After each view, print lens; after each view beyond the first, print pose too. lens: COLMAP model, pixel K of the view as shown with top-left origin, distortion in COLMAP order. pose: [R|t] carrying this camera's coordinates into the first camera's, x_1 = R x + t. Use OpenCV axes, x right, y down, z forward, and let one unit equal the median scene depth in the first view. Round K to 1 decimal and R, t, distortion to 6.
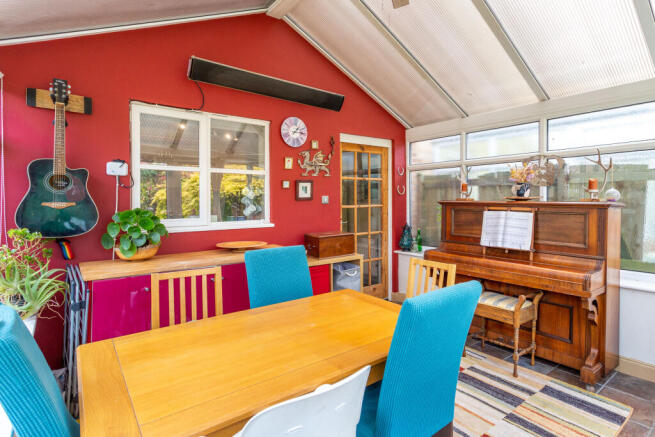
lens RADIAL K [[329.7, 0, 329.5], [0, 329.7, 198.5], [0, 0, 1]] dist [-0.026043, -0.000069]
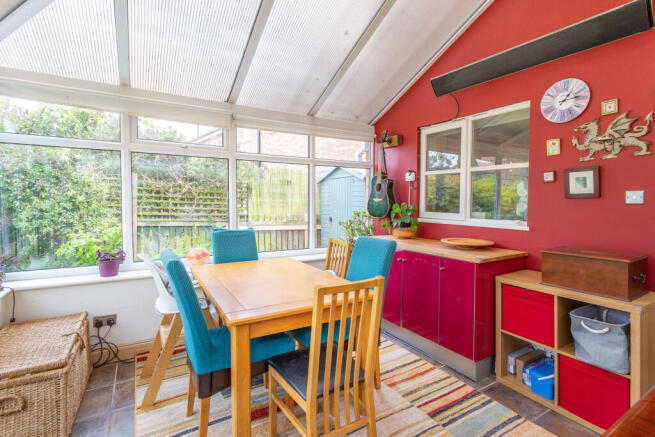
lens RADIAL K [[329.7, 0, 329.5], [0, 329.7, 198.5], [0, 0, 1]] dist [-0.026043, -0.000069]
pose [[-0.144761, 0.000080, -0.989467, 0.645438], [-0.002859, 0.999996, 0.000499, 0.007145], [0.989462, 0.002901, -0.144760, 0.602311]]
